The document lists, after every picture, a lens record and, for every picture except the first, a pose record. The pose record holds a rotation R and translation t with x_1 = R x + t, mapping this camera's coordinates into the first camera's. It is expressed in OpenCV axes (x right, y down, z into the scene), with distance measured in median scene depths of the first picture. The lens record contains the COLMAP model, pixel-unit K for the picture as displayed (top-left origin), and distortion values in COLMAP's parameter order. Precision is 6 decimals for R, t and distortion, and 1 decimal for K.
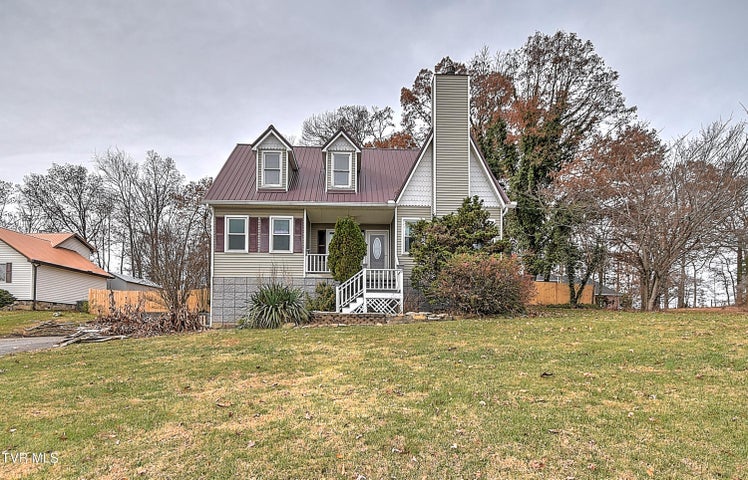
lens RADIAL K [[417.3, 0, 374.0], [0, 417.3, 322.7], [0, 0, 1]] dist [0.014656, -0.000545]
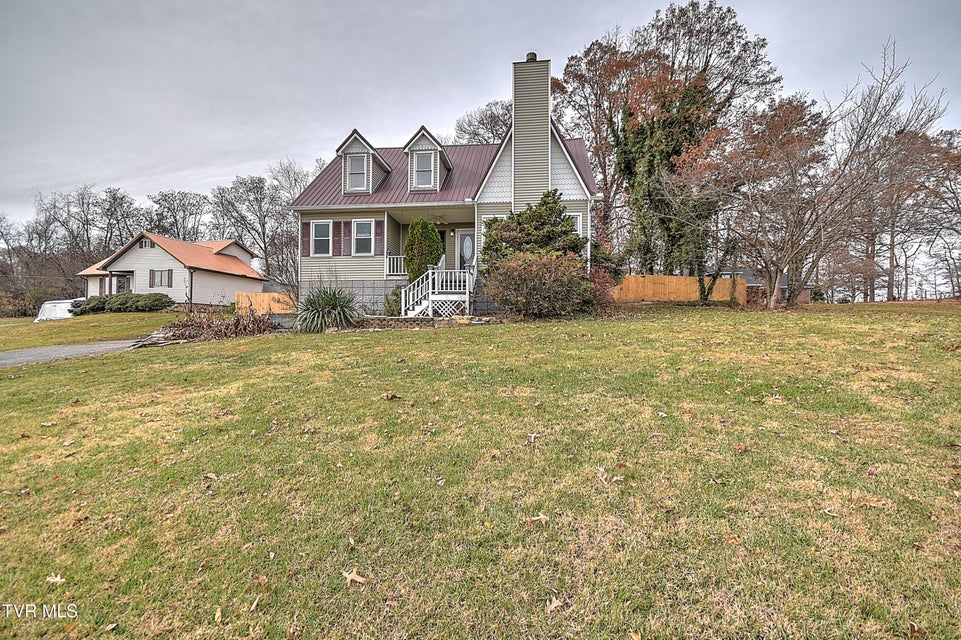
lens RADIAL K [[419.4, 0, 480.5], [0, 419.4, 320.0], [0, 0, 1]] dist [0.033485, -0.020112]
pose [[0.988905, -0.005525, -0.148449, 0.200096], [0.005737, 0.999983, 0.000998, -0.011296], [0.148441, -0.001839, 0.988920, 0.038392]]
